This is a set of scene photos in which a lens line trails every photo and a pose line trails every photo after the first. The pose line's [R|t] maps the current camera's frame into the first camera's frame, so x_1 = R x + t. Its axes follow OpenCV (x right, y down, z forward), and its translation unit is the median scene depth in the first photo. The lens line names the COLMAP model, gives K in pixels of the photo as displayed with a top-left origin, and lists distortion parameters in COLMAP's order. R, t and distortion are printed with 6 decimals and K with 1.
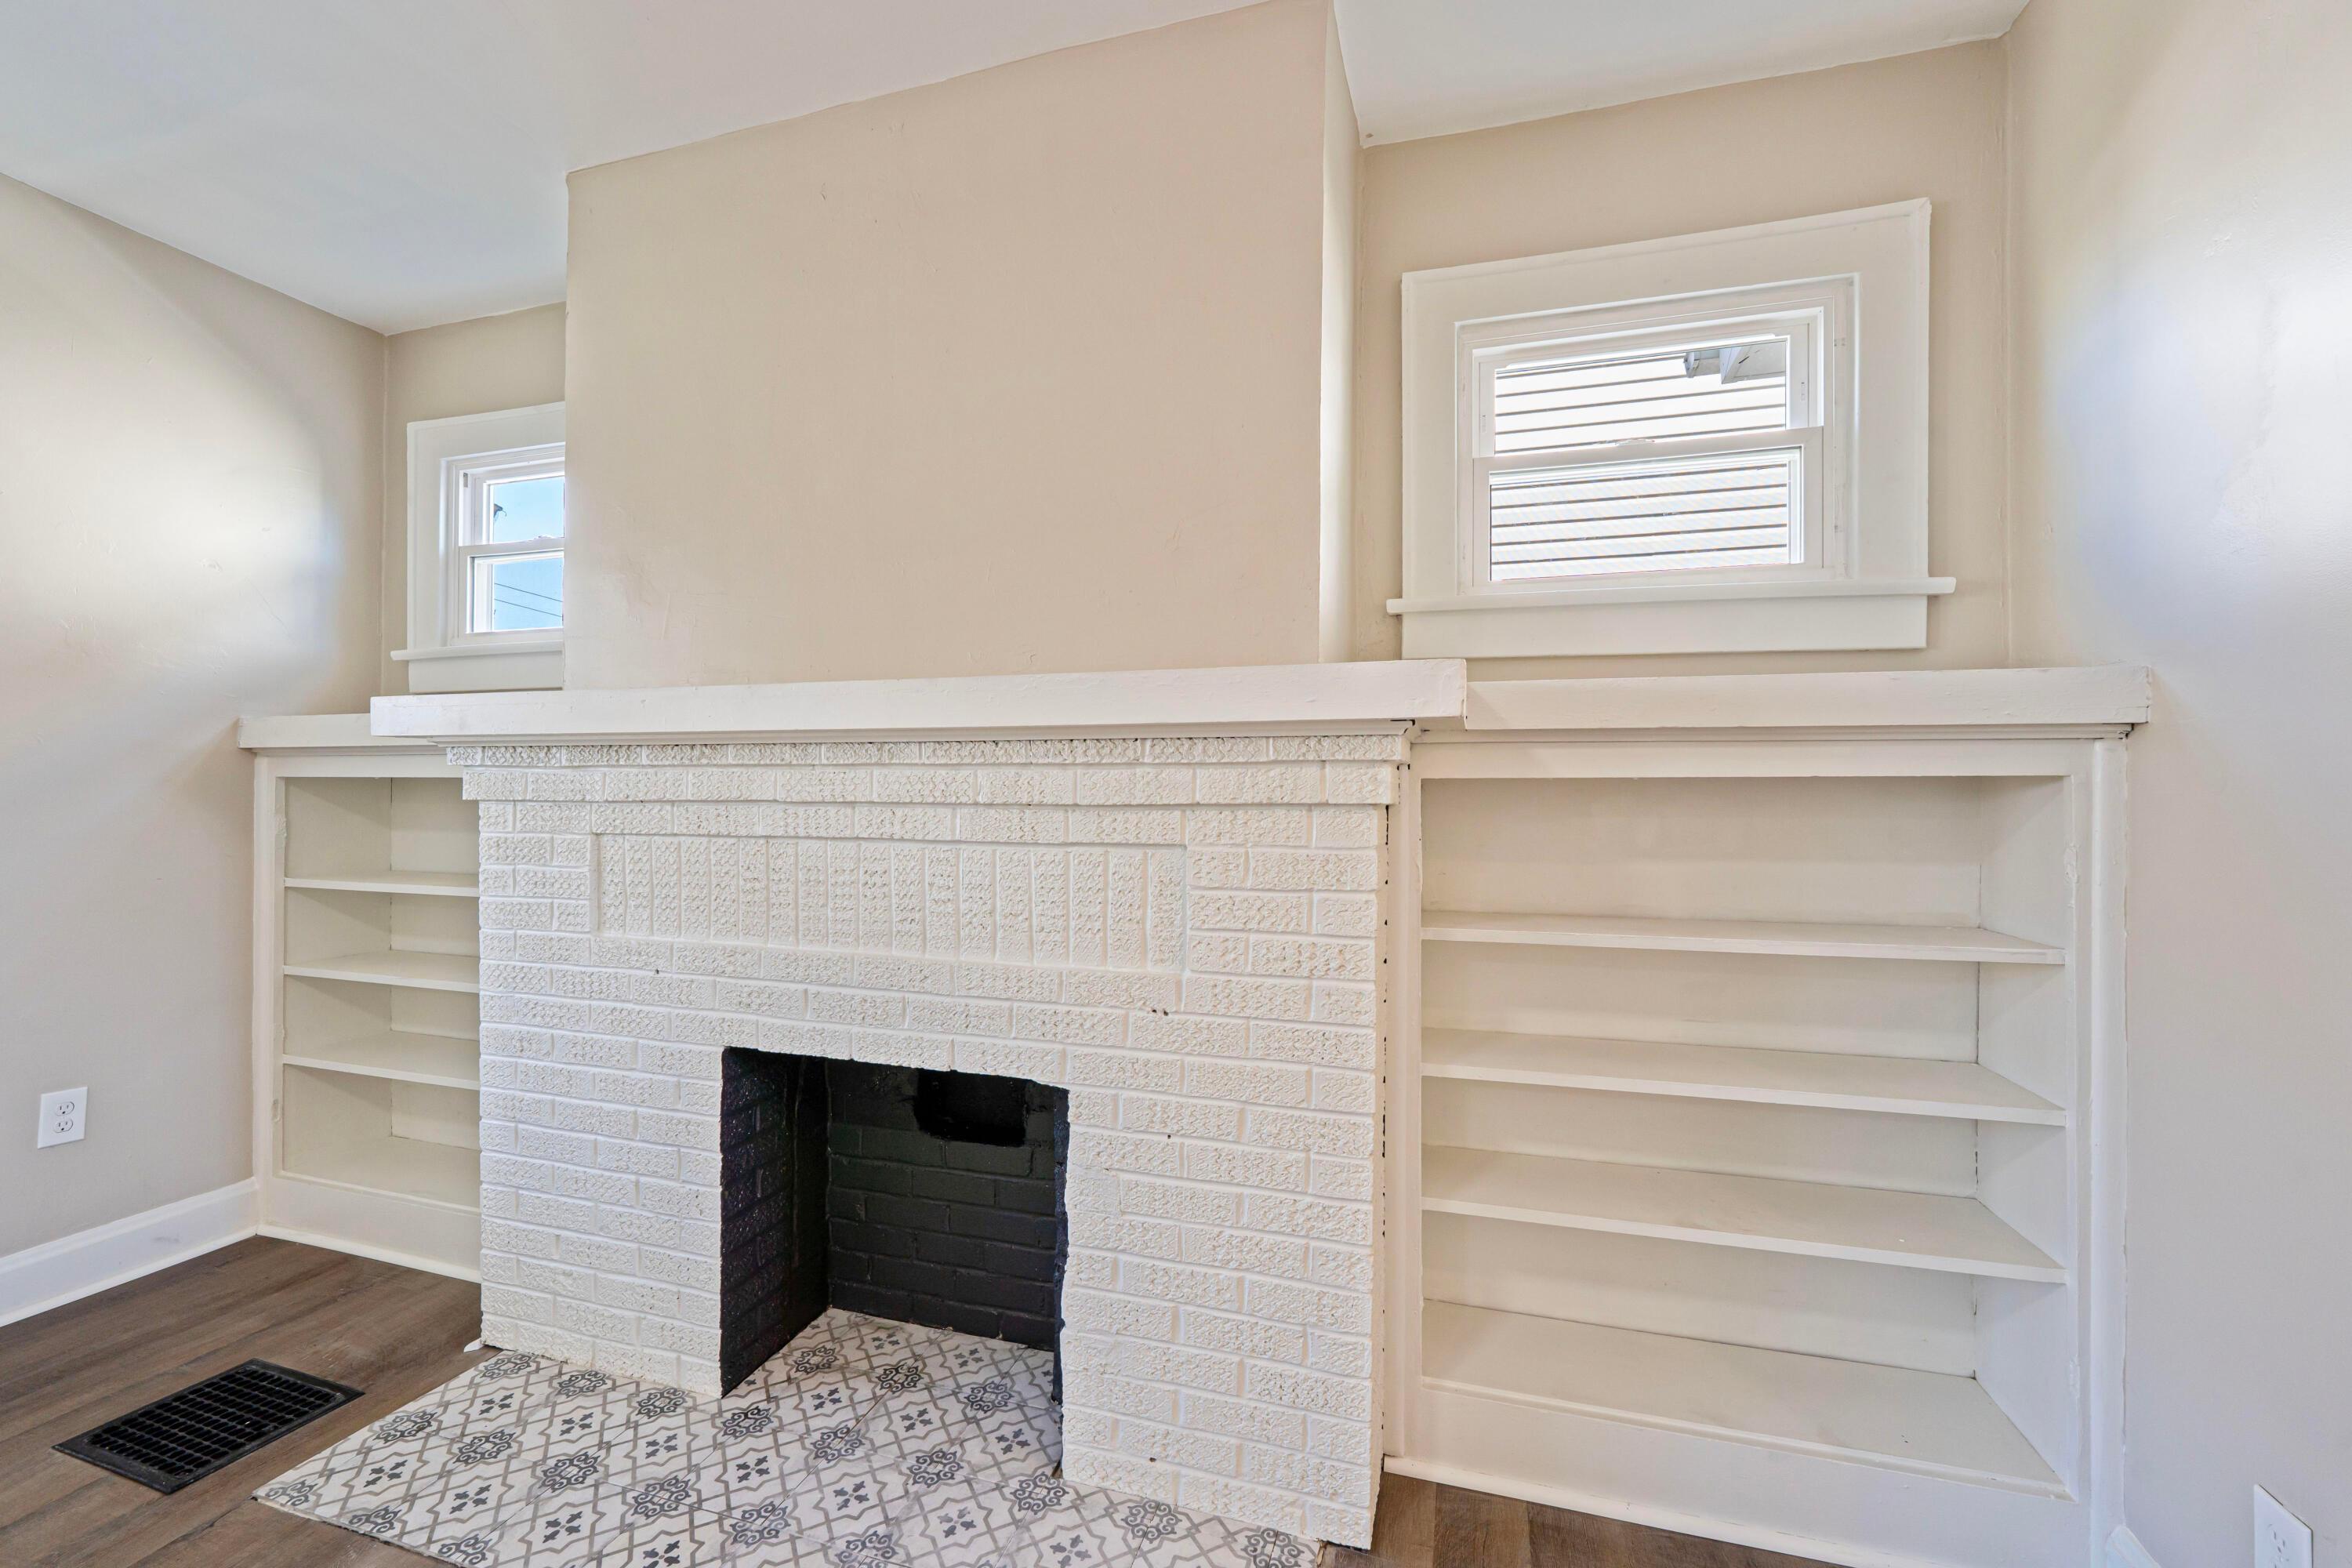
lens RADIAL K [[965.8, 0, 1176.0], [0, 965.8, 784.0], [0, 0, 1]] dist [-0.001221, -0.000241]
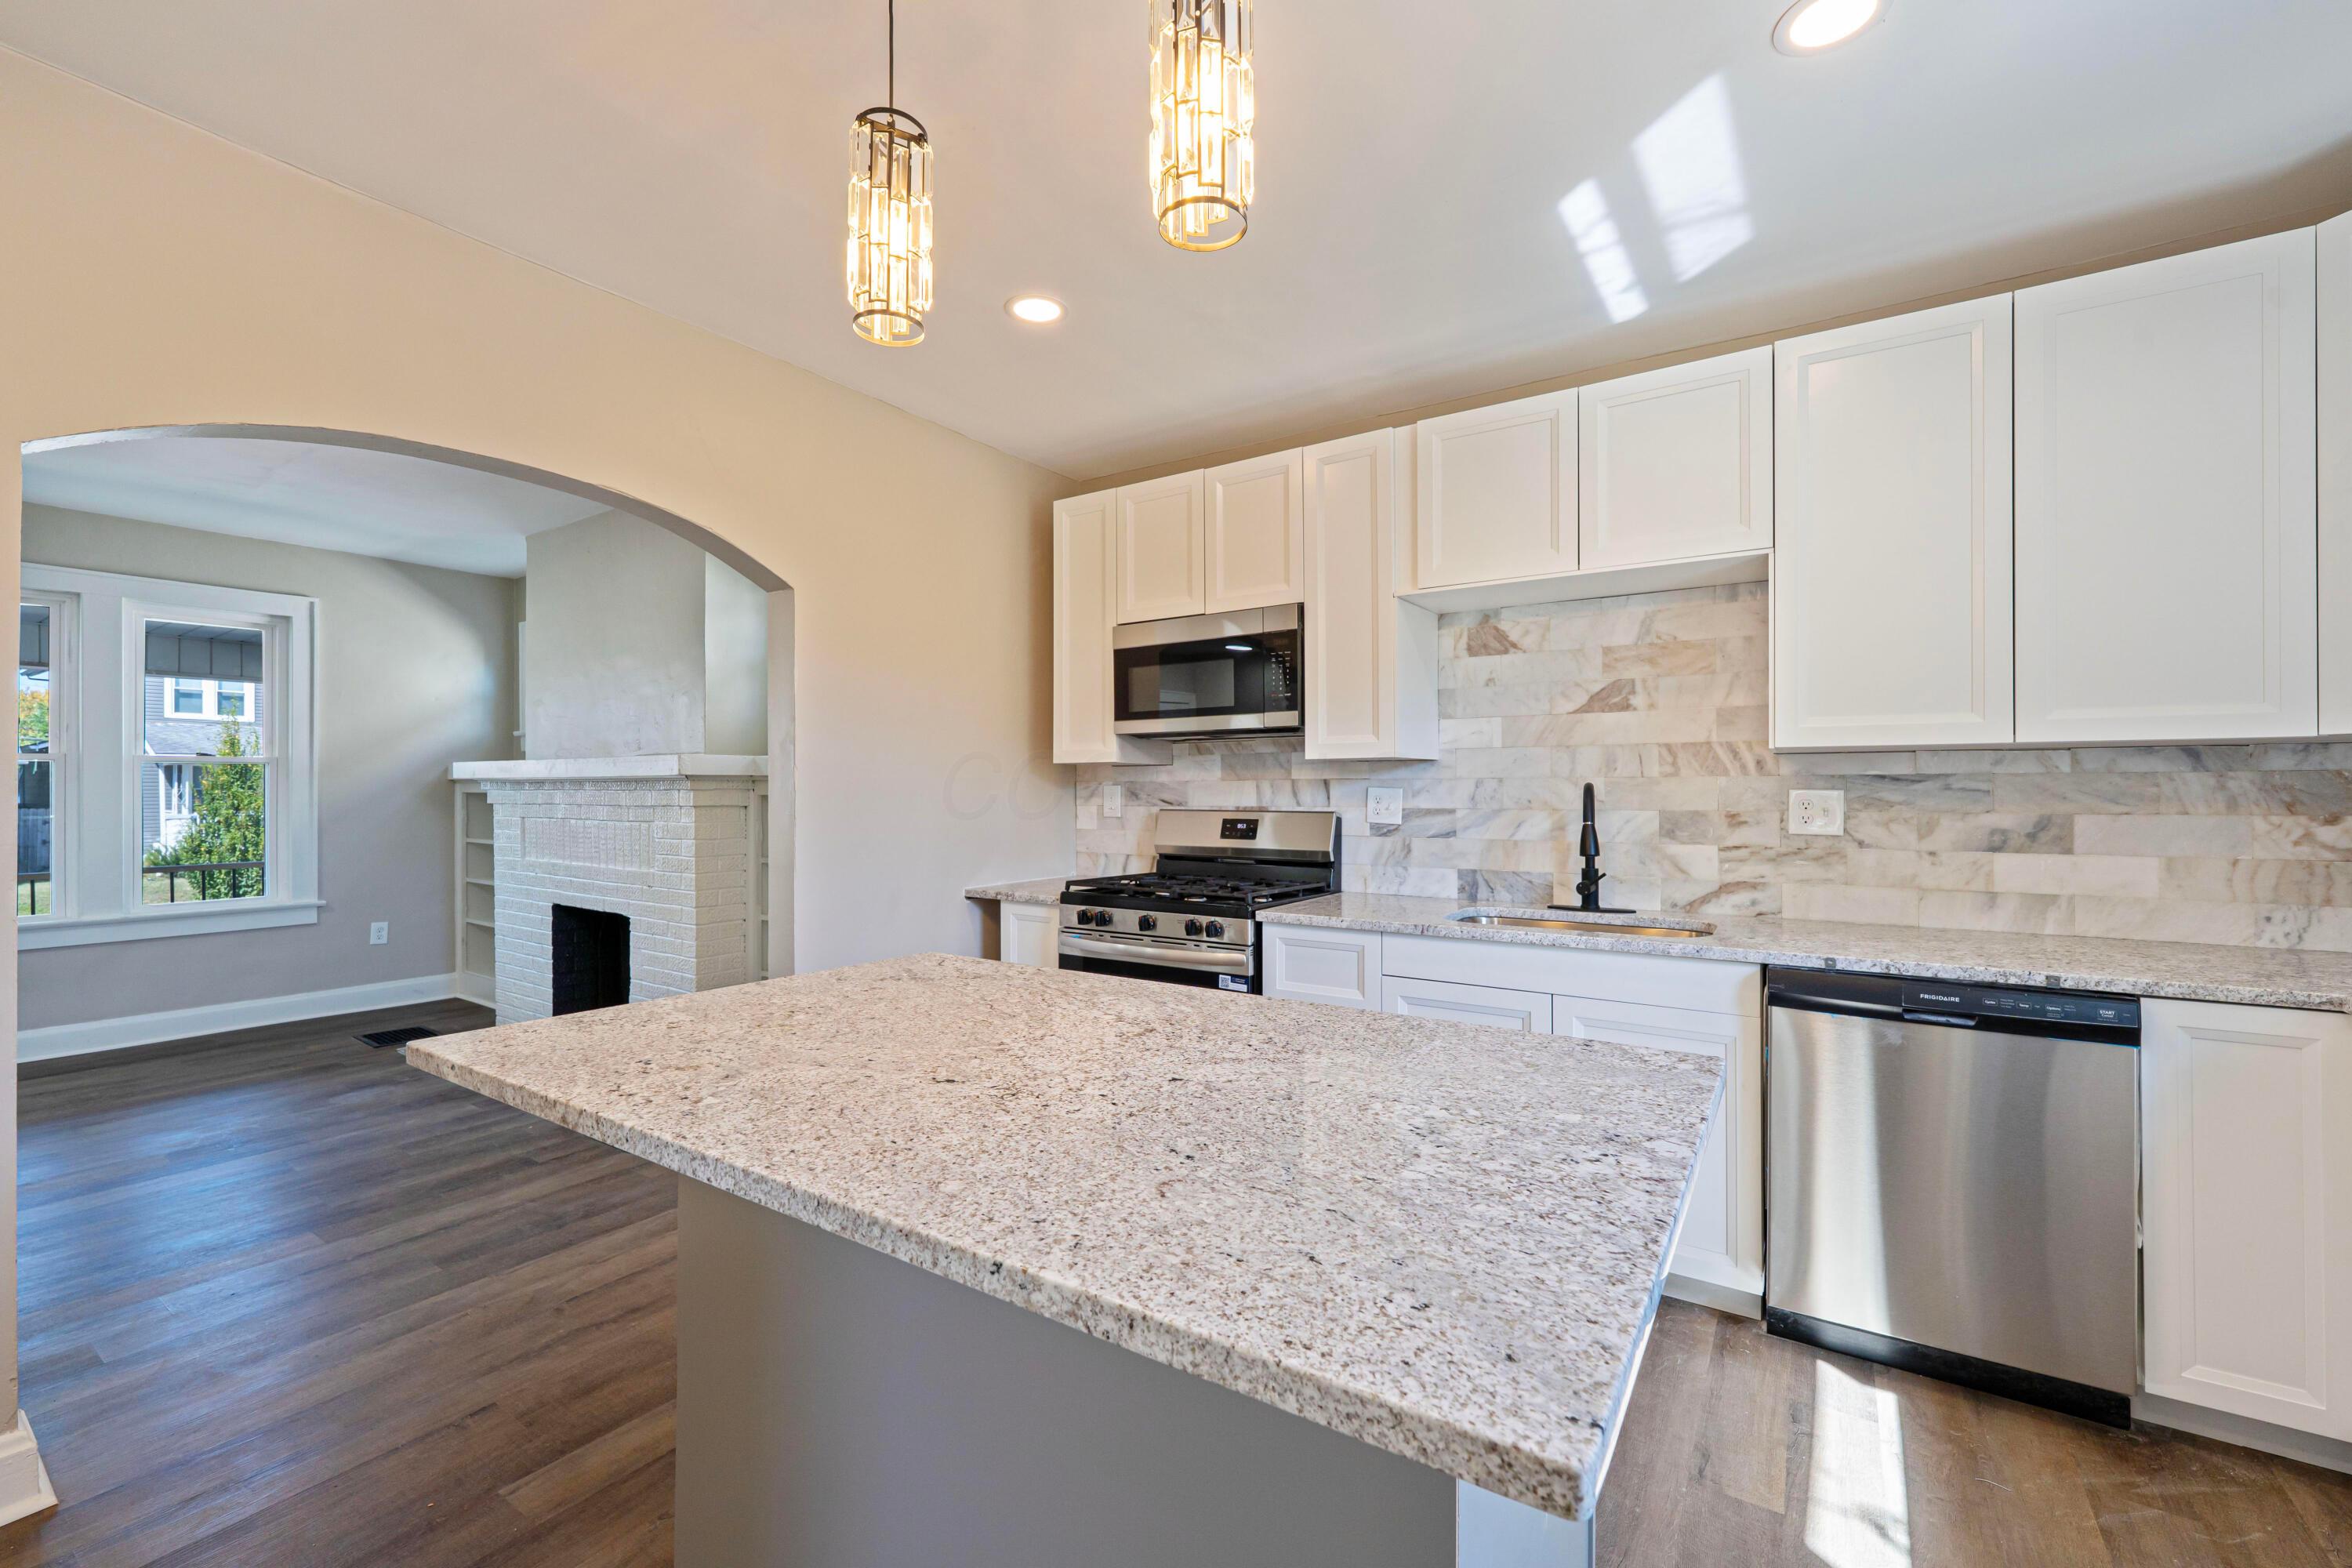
lens RADIAL K [[965.8, 0, 1176.0], [0, 965.8, 784.0], [0, 0, 1]] dist [-0.001221, -0.000241]
pose [[0.959031, -0.004422, -0.283266, 1.843160], [0.004862, 0.999988, 0.000850, -0.029752], [0.283259, -0.002193, 0.959041, -0.963336]]
